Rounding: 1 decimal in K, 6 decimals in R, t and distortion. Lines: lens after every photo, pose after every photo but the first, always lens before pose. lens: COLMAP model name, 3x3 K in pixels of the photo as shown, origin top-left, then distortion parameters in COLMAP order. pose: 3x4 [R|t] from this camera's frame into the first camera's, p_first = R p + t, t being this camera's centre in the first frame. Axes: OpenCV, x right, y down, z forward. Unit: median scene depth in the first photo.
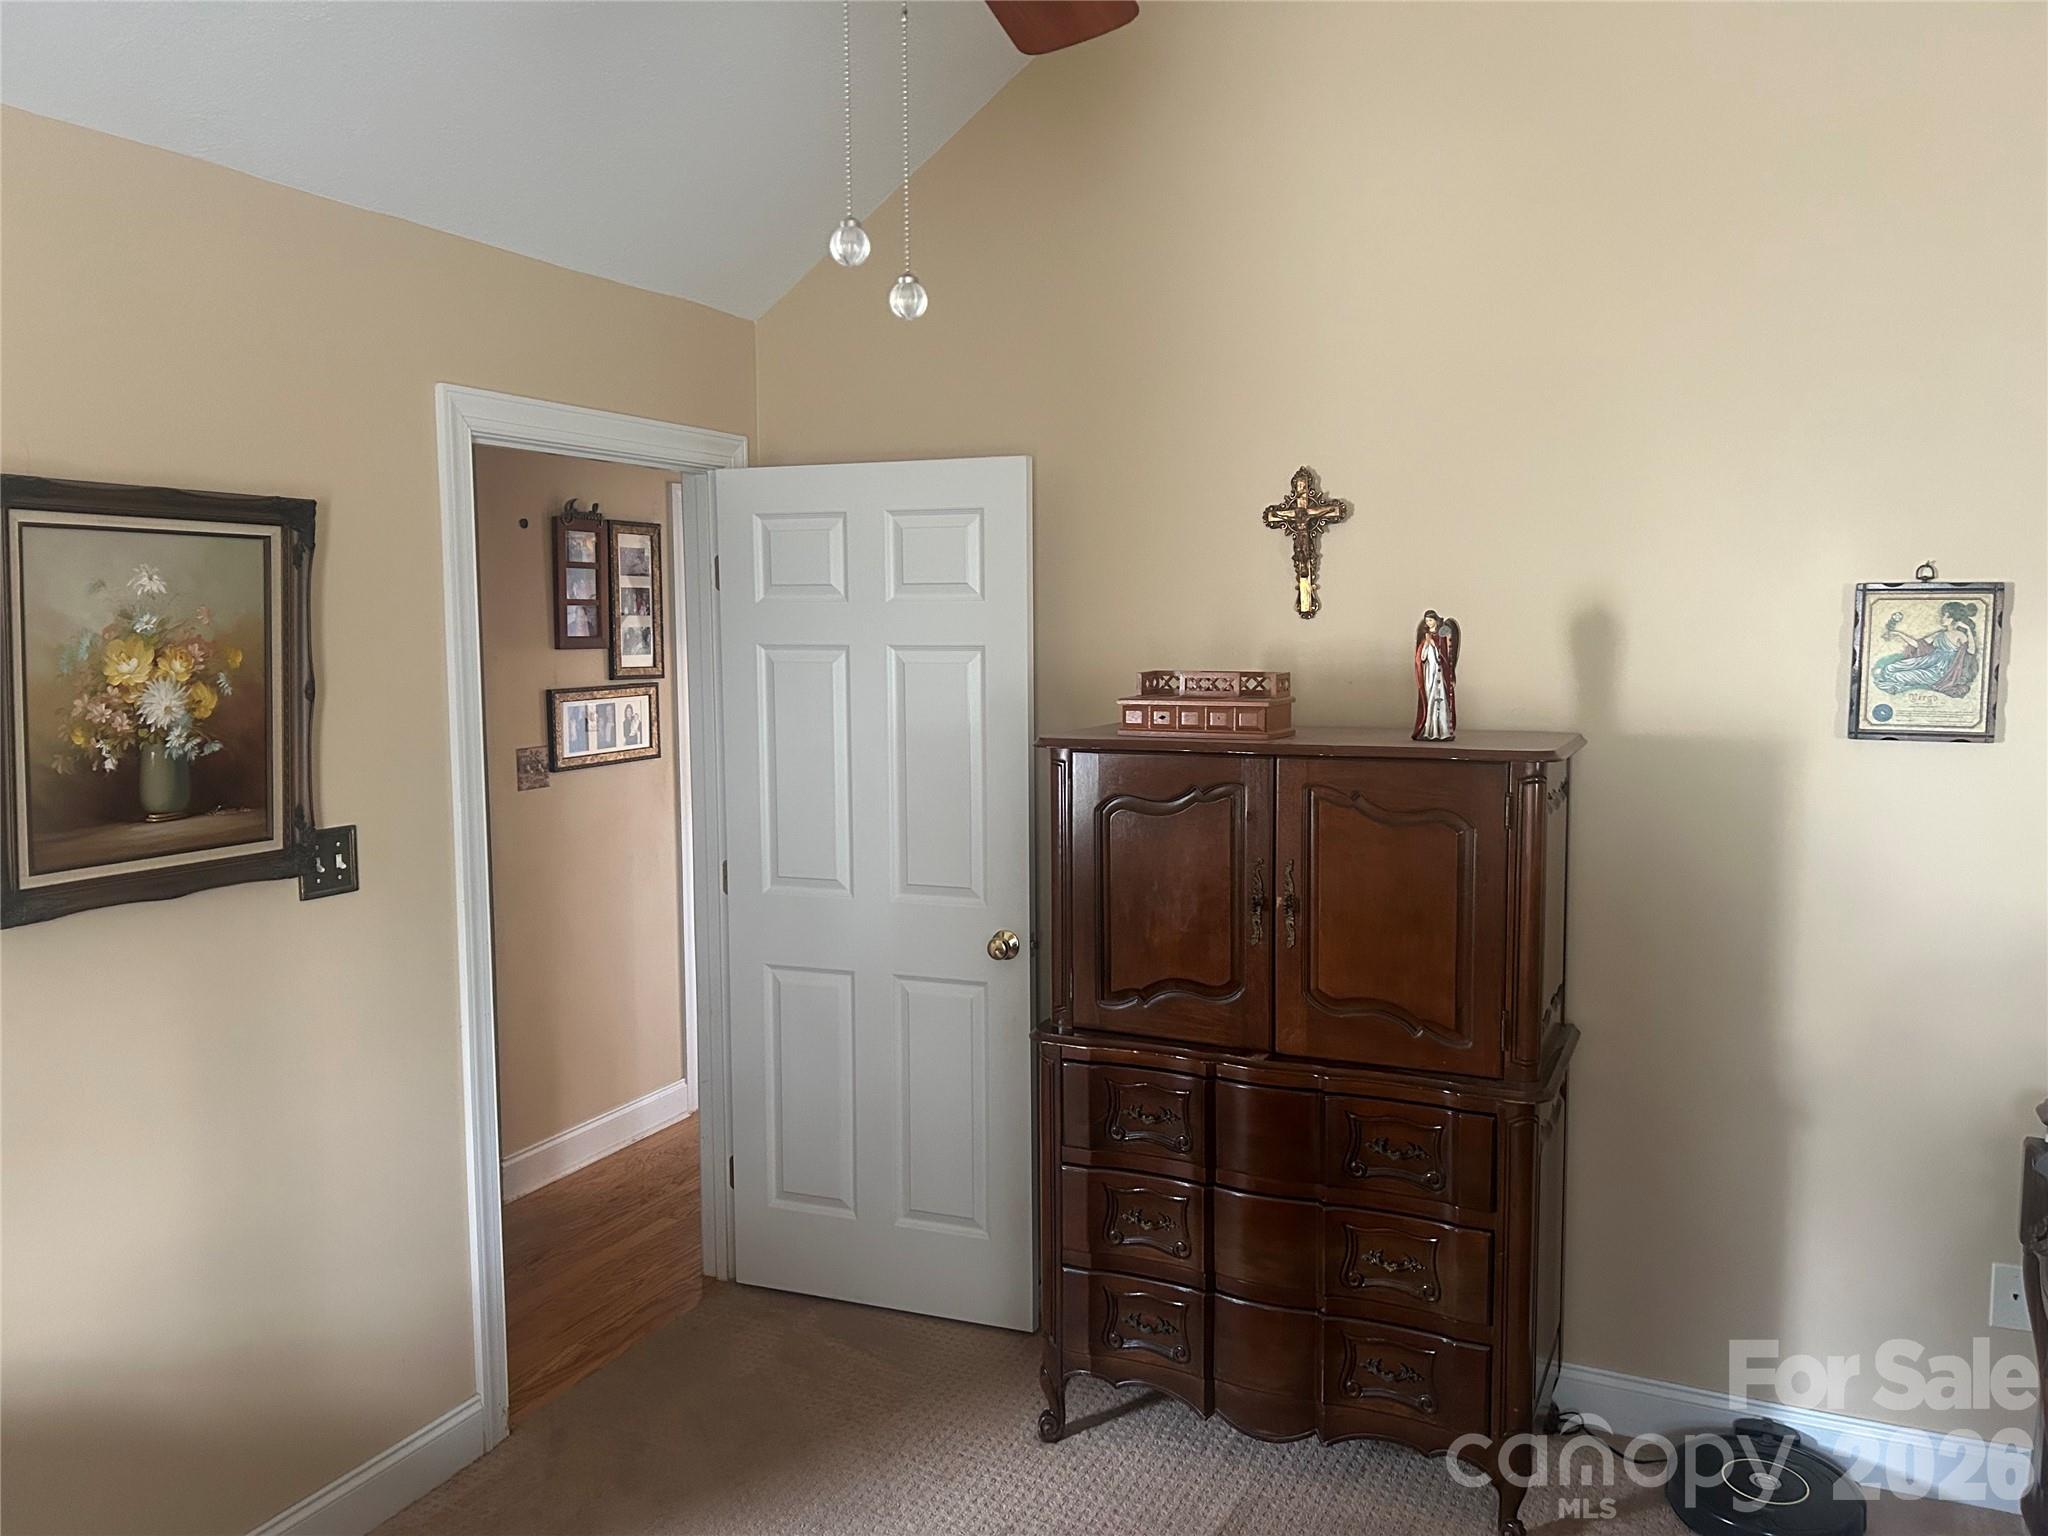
lens RADIAL K [[1554.8, 0, 1036.9], [0, 1554.8, 755.6], [0, 0, 1]] dist [0.058886, -0.055491]
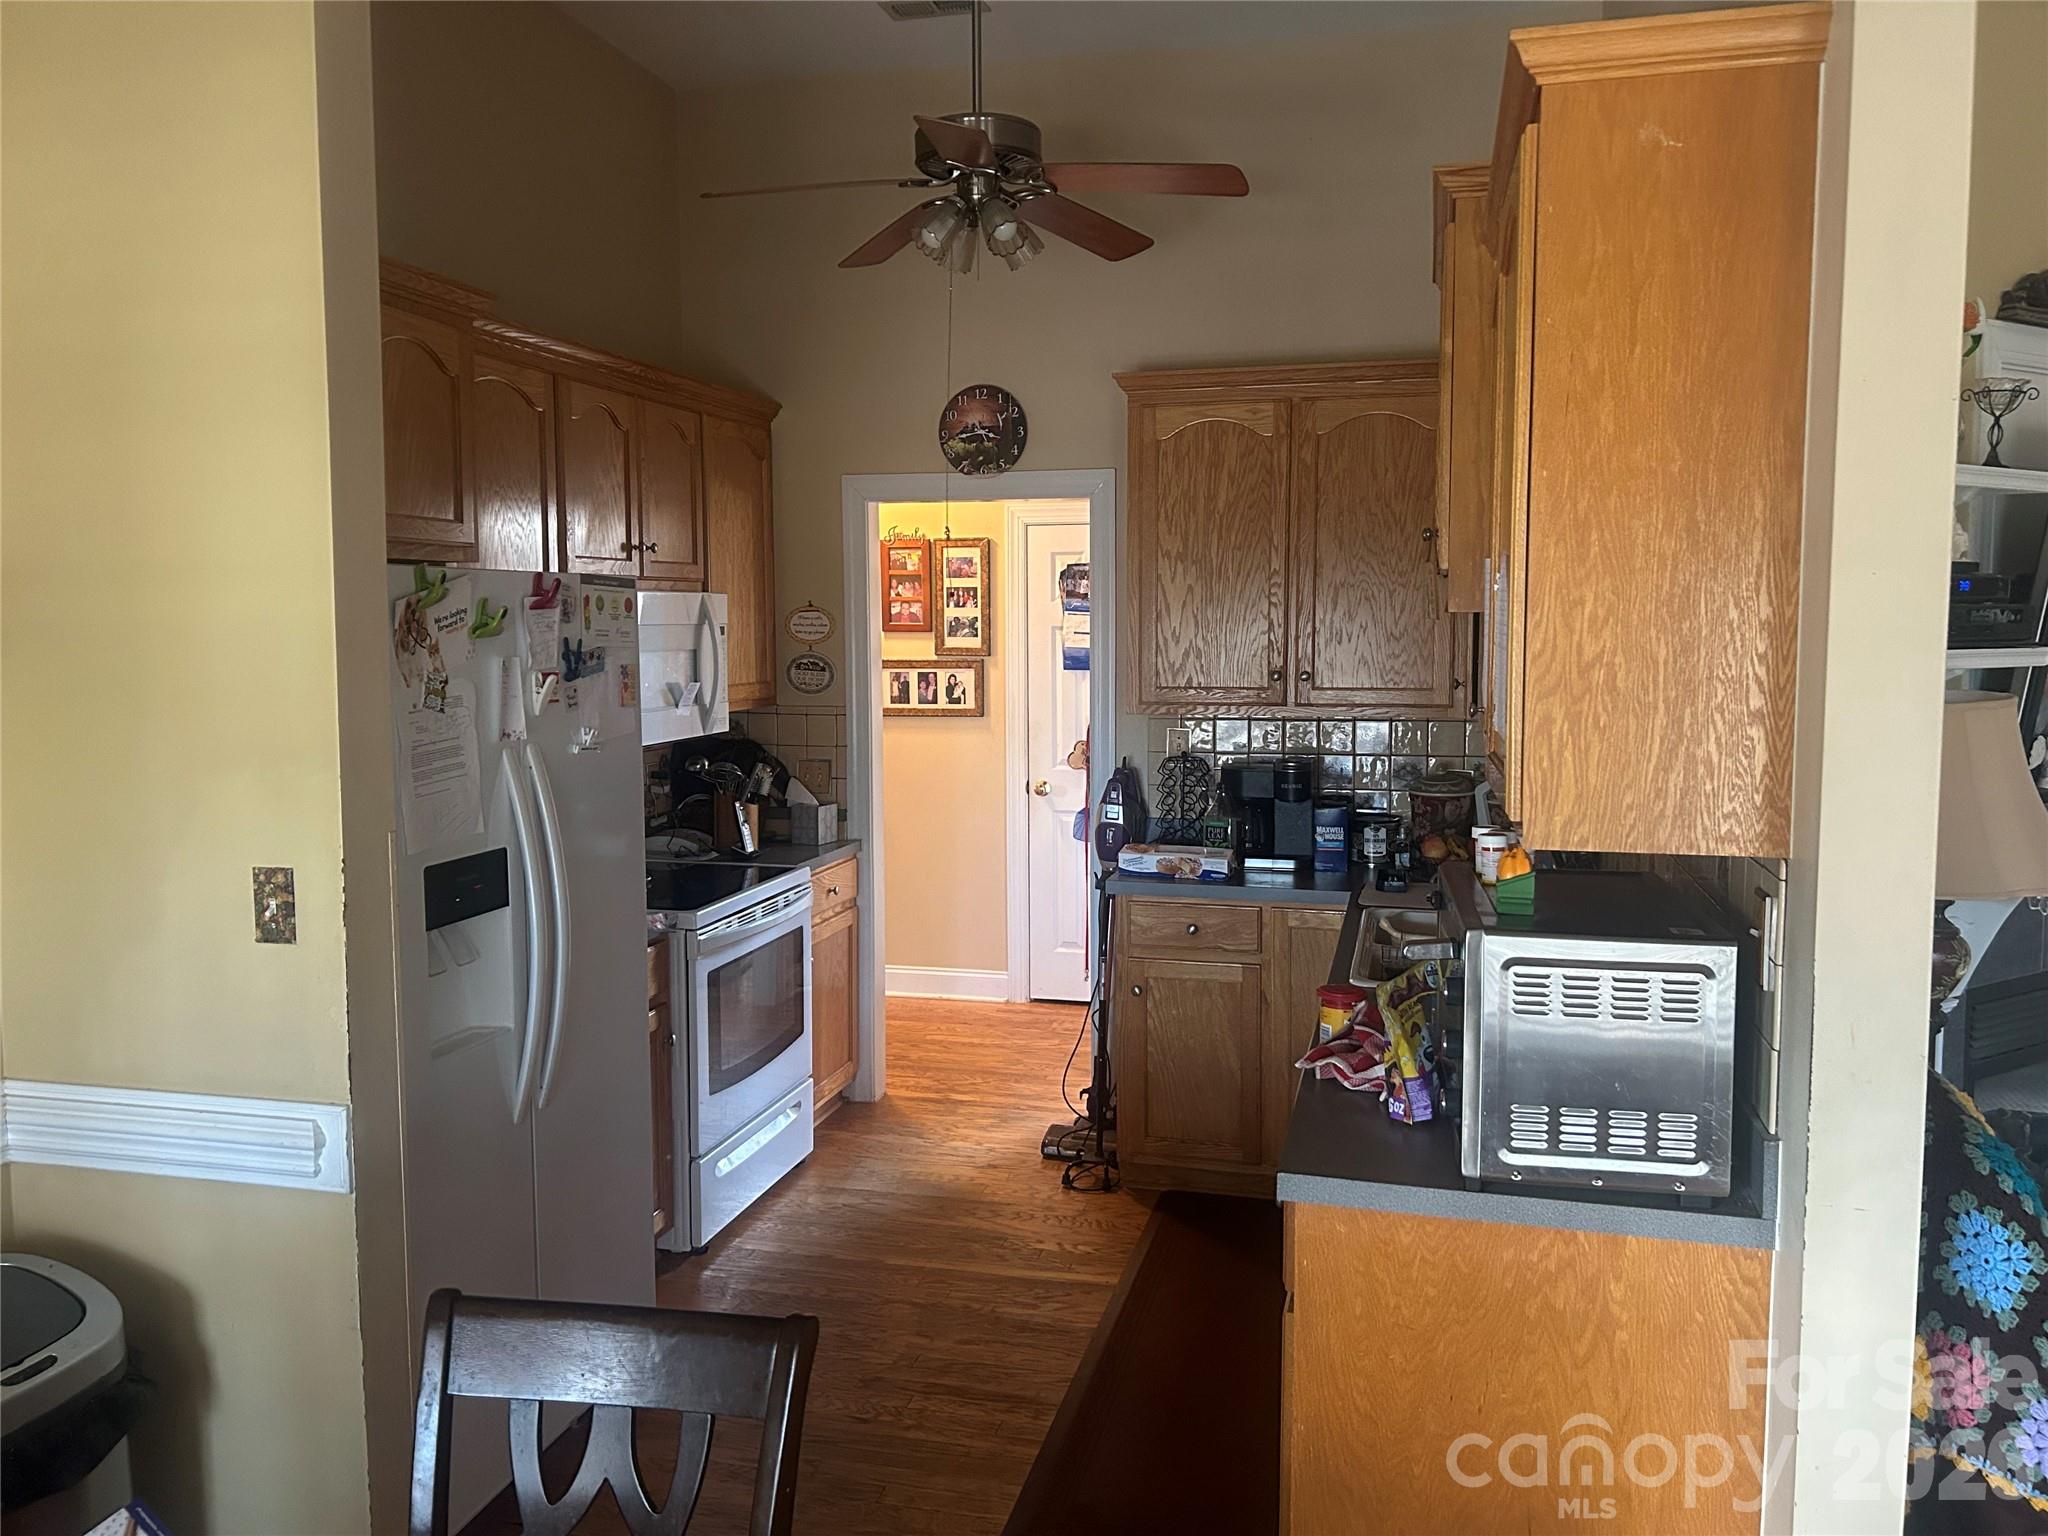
lens RADIAL K [[1554.8, 0, 1035.1], [0, 1554.8, 734.6], [0, 0, 1]] dist [0.058886, -0.055491]
pose [[0.182533, 0.082329, -0.979747, 1.646770], [-0.080465, 0.994396, 0.068569, -0.121767], [0.979902, 0.066319, 0.188134, 1.277532]]
